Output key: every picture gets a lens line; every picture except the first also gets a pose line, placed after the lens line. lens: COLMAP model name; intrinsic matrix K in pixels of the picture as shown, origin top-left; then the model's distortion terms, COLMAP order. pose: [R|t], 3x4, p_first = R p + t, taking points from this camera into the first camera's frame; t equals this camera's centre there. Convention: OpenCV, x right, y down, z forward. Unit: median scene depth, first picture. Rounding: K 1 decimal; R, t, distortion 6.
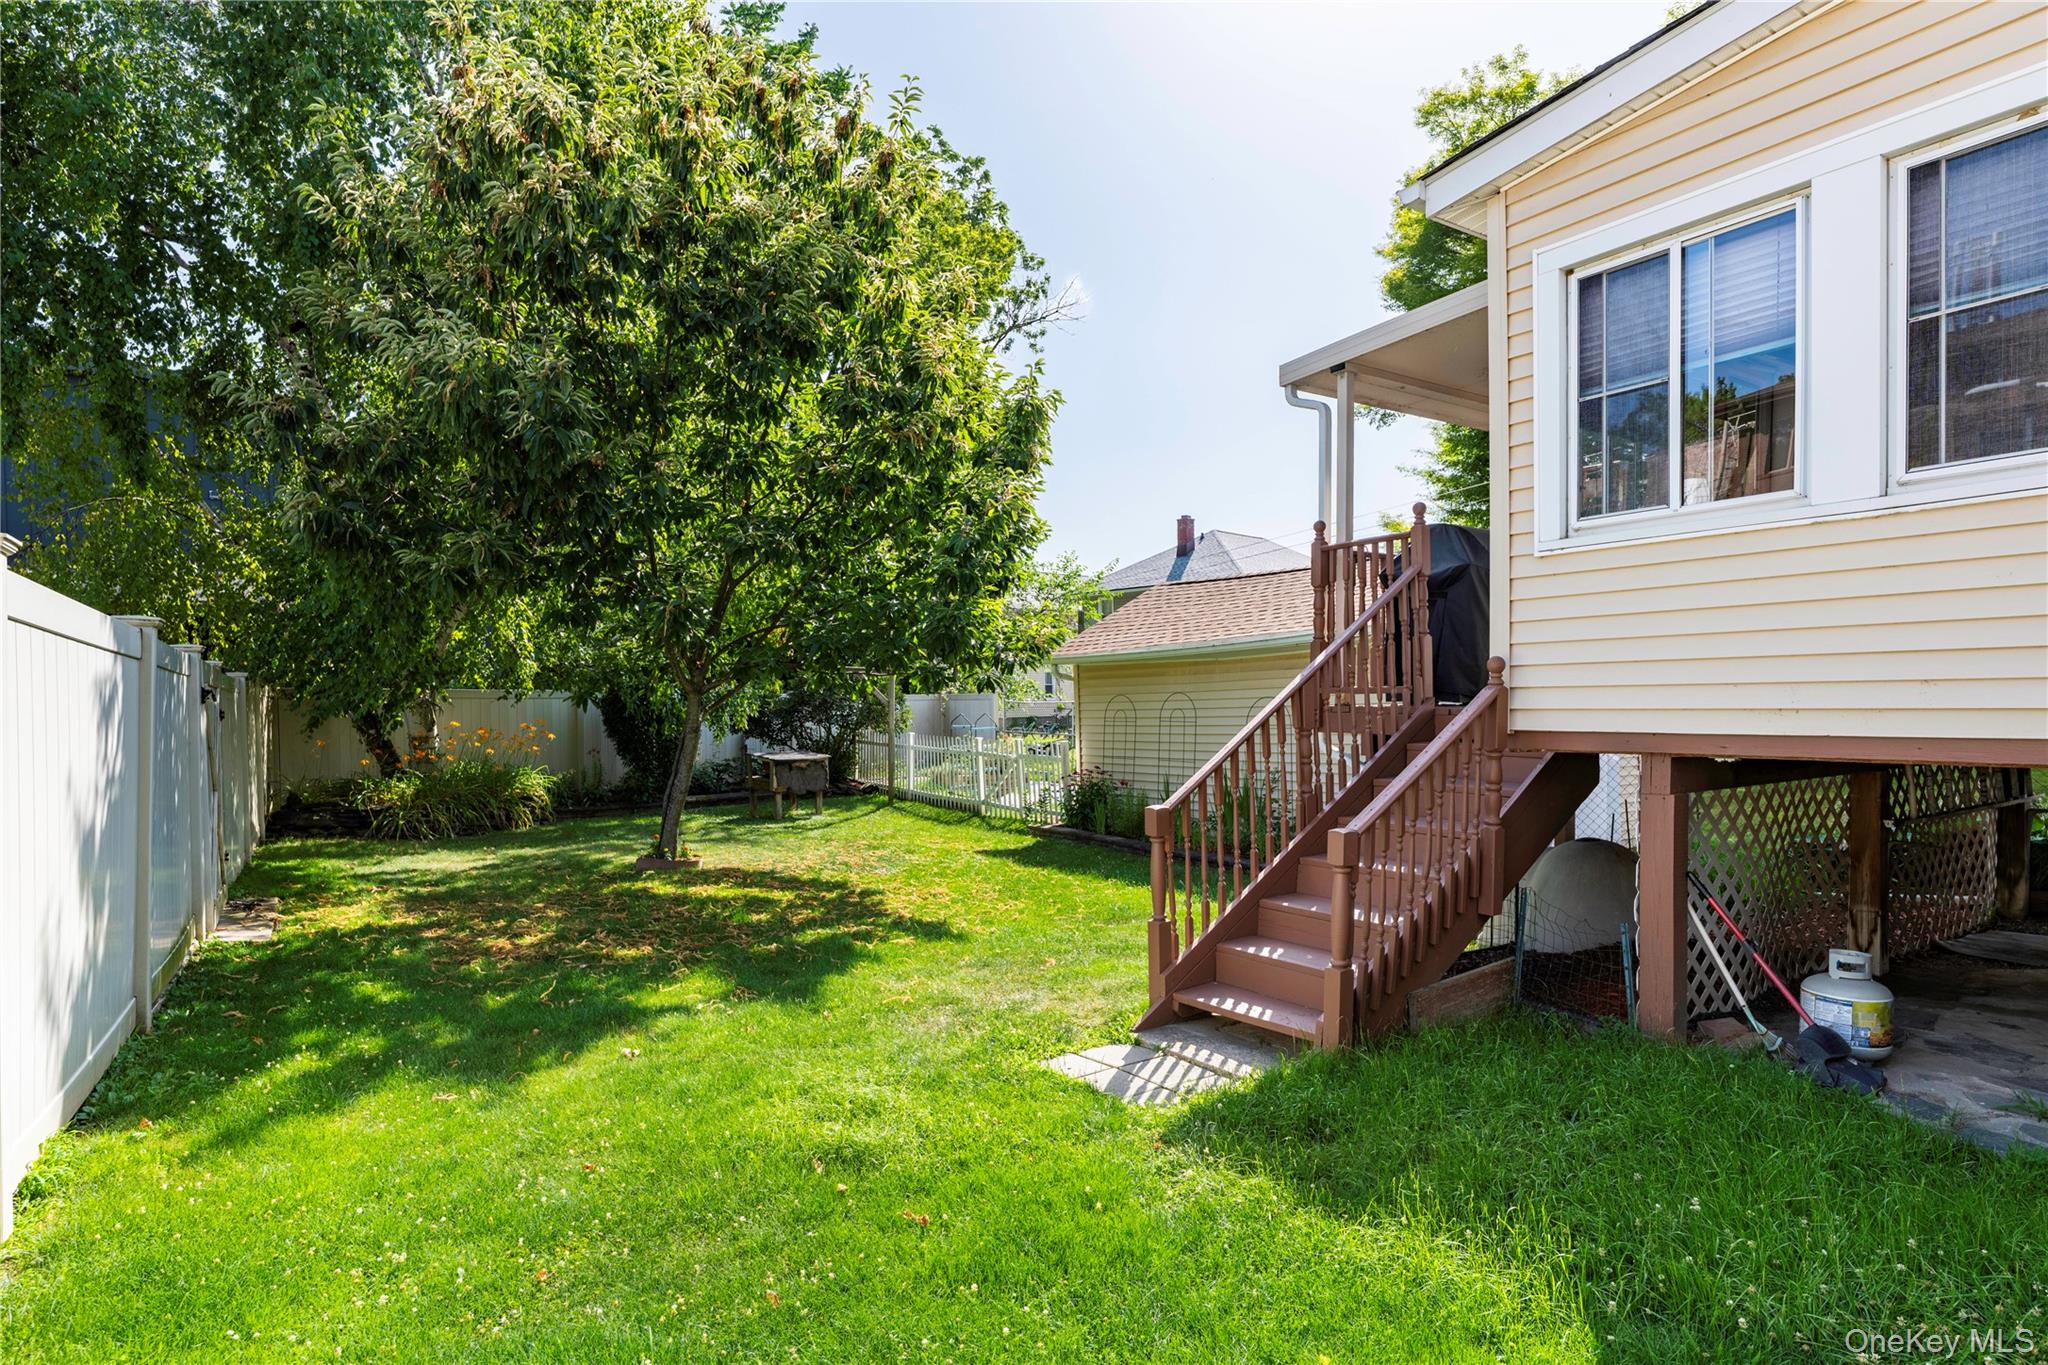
lens RADIAL K [[1077.6, 0, 1014.6], [0, 1077.6, 687.5], [0, 0, 1]] dist [0.003569, 0.000162]
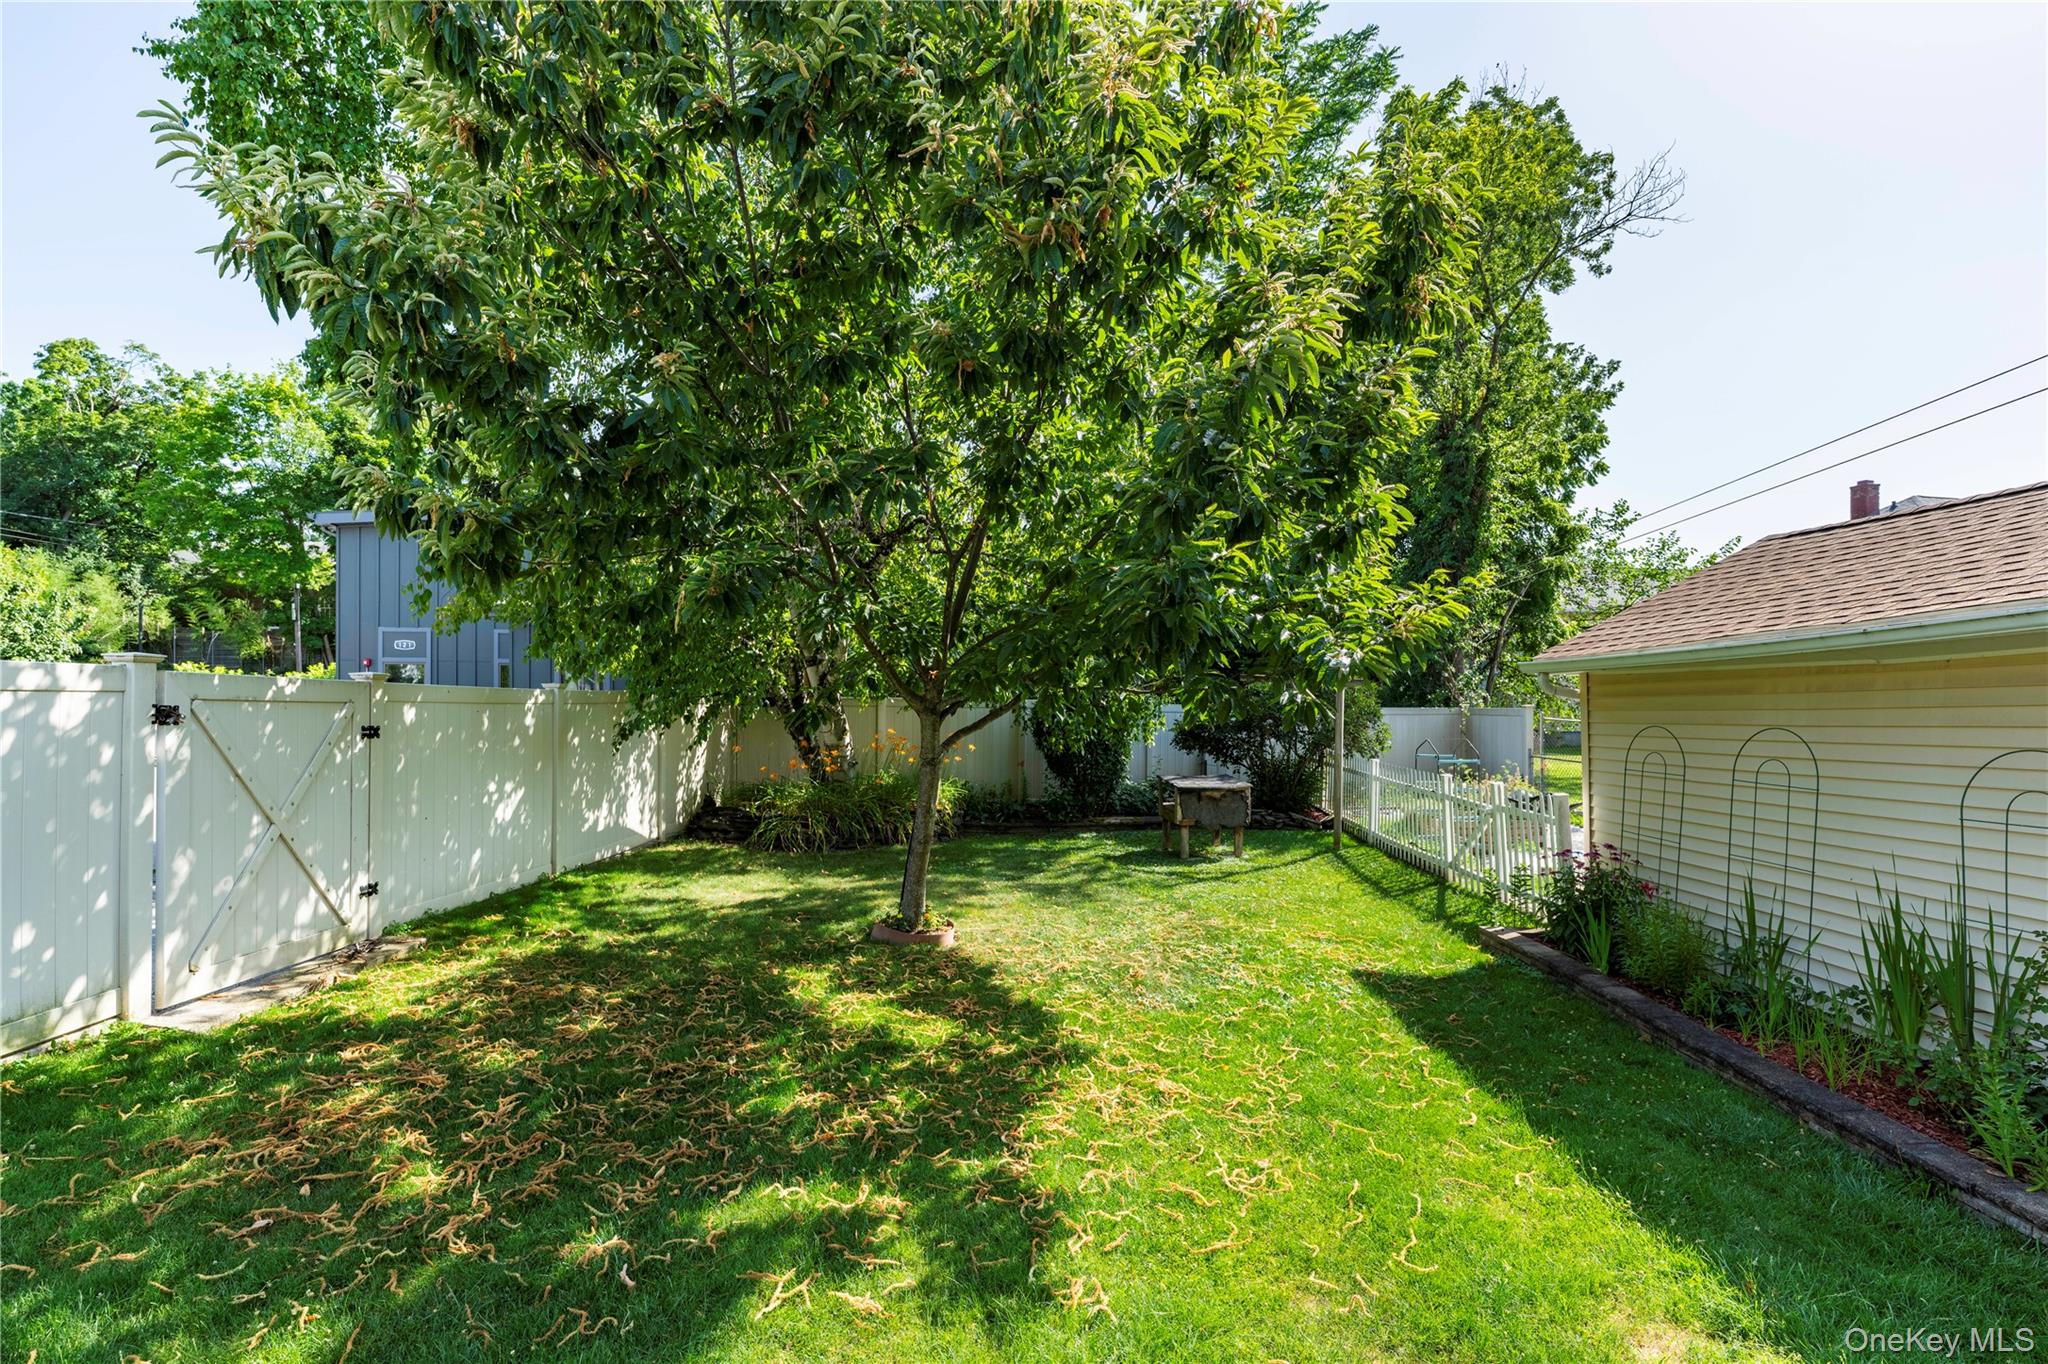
lens RADIAL K [[910.1, 0, 1024.8], [0, 910.1, 689.8], [0, 0, 1]] dist [-0.005813, -0.000406]
pose [[0.826566, 0.007055, -0.562796, 0.080117], [-0.007874, 0.999969, 0.000971, -0.008706], [0.562785, 0.003629, 0.826595, 0.358710]]
